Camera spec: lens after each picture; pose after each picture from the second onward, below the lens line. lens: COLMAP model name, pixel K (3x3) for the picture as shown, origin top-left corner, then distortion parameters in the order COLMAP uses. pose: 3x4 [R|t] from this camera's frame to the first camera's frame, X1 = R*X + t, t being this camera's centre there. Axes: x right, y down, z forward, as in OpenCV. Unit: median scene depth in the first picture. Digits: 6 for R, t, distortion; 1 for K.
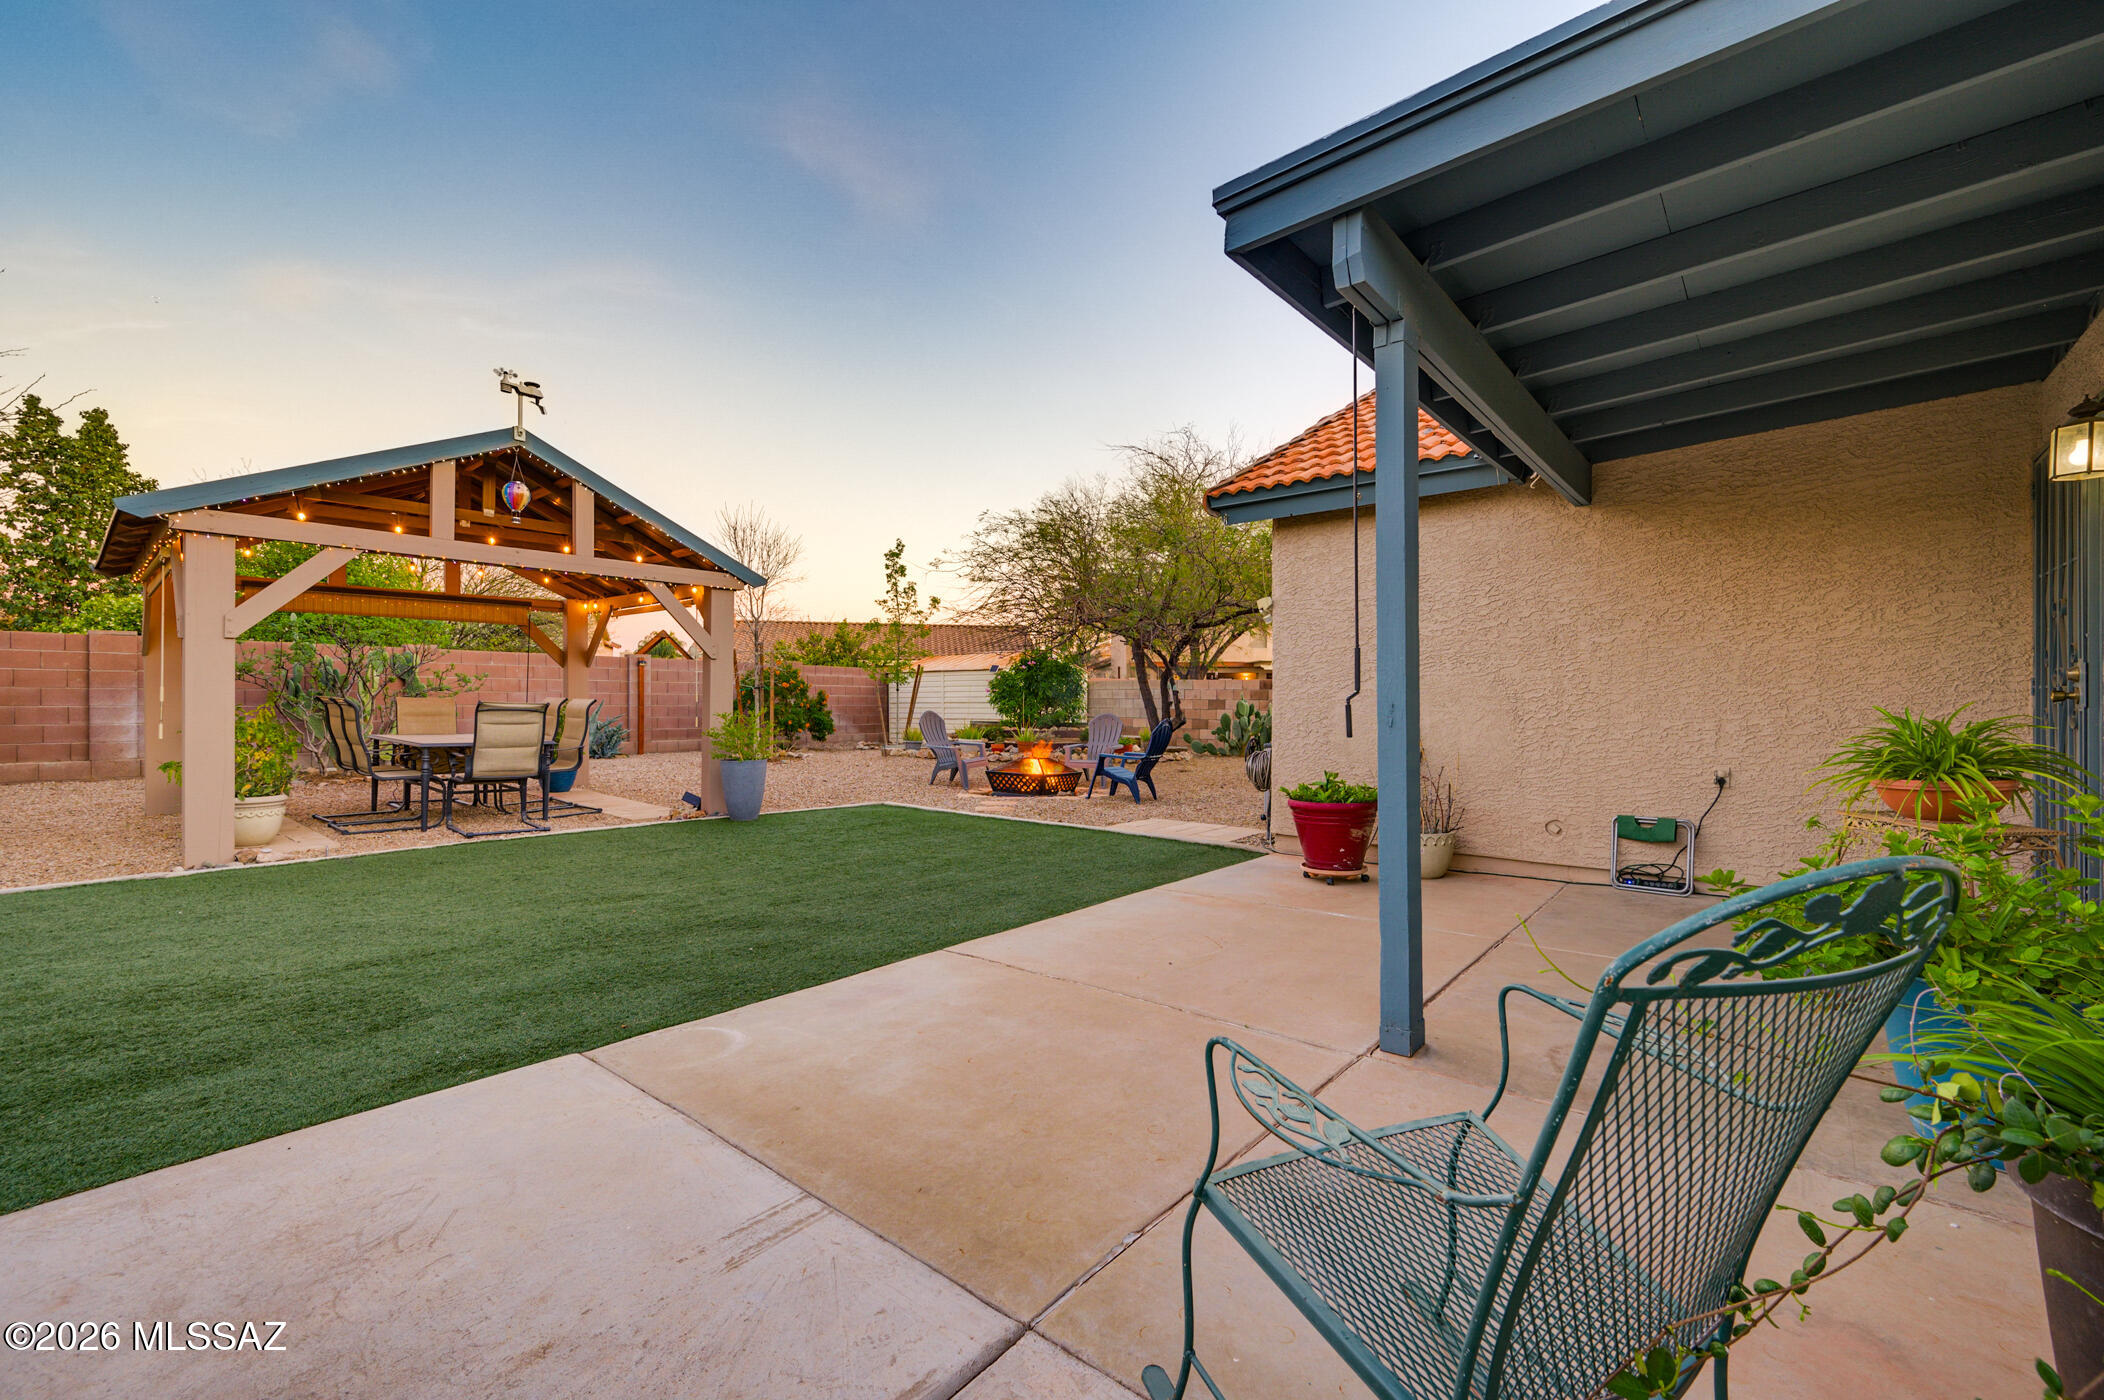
lens RADIAL K [[842.9, 0, 1053.1], [0, 842.9, 707.7], [0, 0, 1]] dist [0.000036, 0.000000]
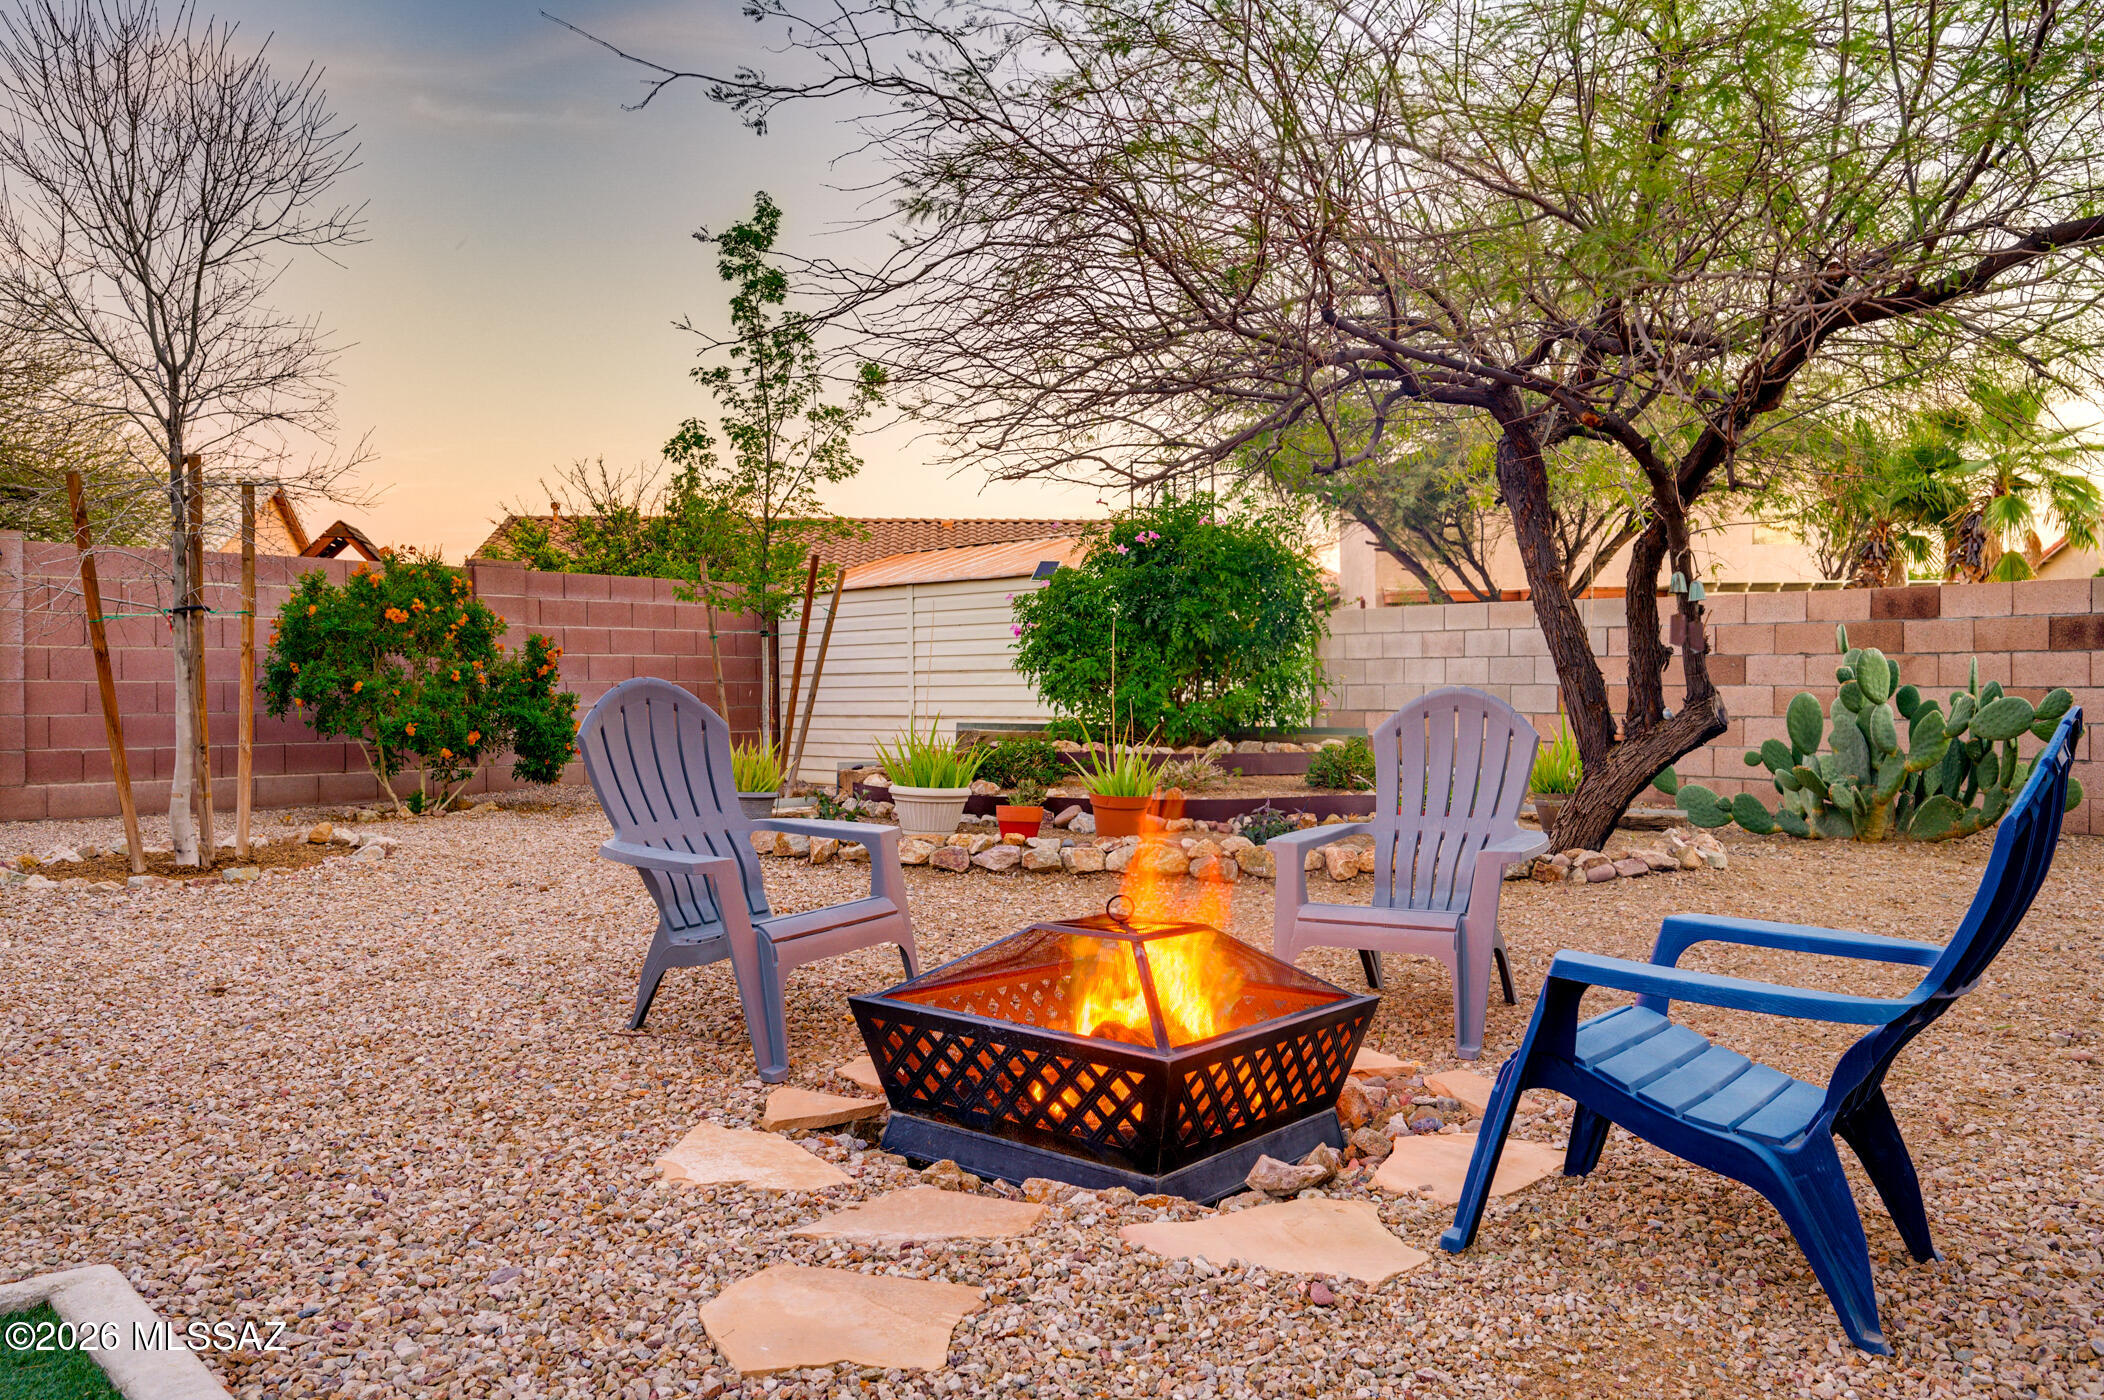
lens RADIAL K [[1853.3, 0, 1048.0], [0, 1853.3, 697.9], [0, 0, 1]] dist [-0.006297, -0.004714]
pose [[0.995870, -0.004655, -0.090672, -0.000437], [0.005013, 0.999981, 0.003714, 0.003653], [0.090653, -0.004153, 0.995874, 0.302939]]
